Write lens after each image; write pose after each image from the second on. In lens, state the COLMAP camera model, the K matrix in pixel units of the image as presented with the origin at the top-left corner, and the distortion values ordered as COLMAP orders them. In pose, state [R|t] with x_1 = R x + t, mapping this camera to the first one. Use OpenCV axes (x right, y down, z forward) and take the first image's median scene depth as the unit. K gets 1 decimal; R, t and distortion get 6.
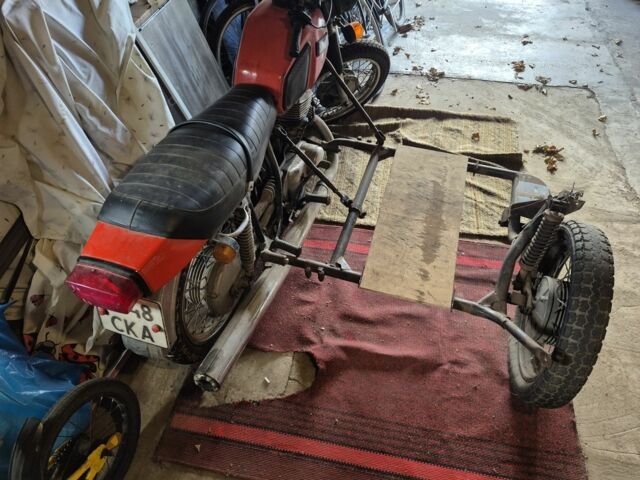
lens RADIAL K [[445.1, 0, 321.9], [0, 445.1, 240.6], [0, 0, 1]] dist [0.068465, -0.001491]
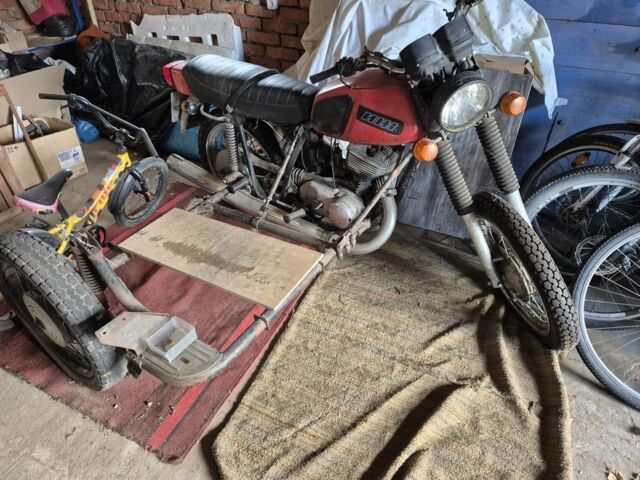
lens RADIAL K [[445.1, 0, 319.7], [0, 445.1, 238.8], [0, 0, 1]] dist [0.068465, -0.001491]
pose [[-0.279893, 0.580467, -0.764668, 0.841734], [-0.707536, 0.413634, 0.572975, -0.744594], [0.648886, 0.701402, 0.294928, 0.797287]]
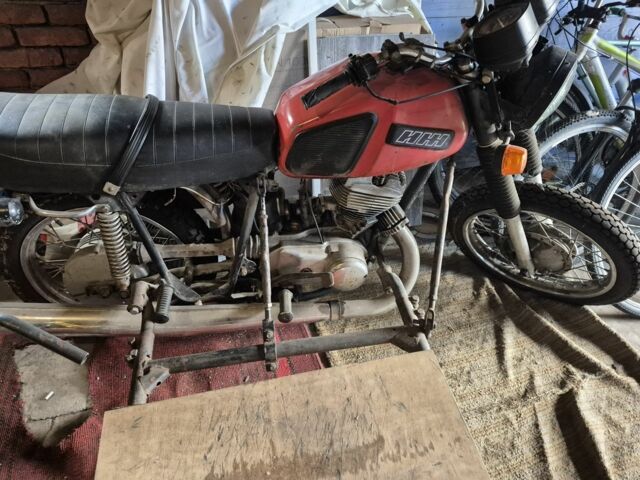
lens RADIAL K [[447.5, 0, 319.9], [0, 447.5, 242.9], [0, 0, 1]] dist [0.012789, -0.002739]
pose [[0.452201, 0.609467, -0.651202, 0.417135], [-0.700390, 0.694705, 0.163825, -0.323962], [0.552240, 0.382013, 0.741011, 0.503433]]
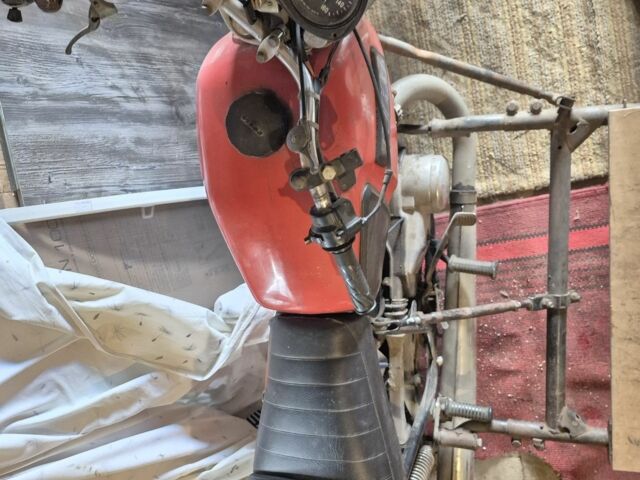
lens RADIAL K [[606.0, 0, 318.6], [0, 606.0, 240.5], [0, 0, 1]] dist [0.019598, 0.000000]
pose [[0.881991, -0.287366, -0.373513, 0.114649], [0.469508, 0.604196, 0.643824, -0.706008], [0.040661, -0.743215, 0.667816, 0.542176]]
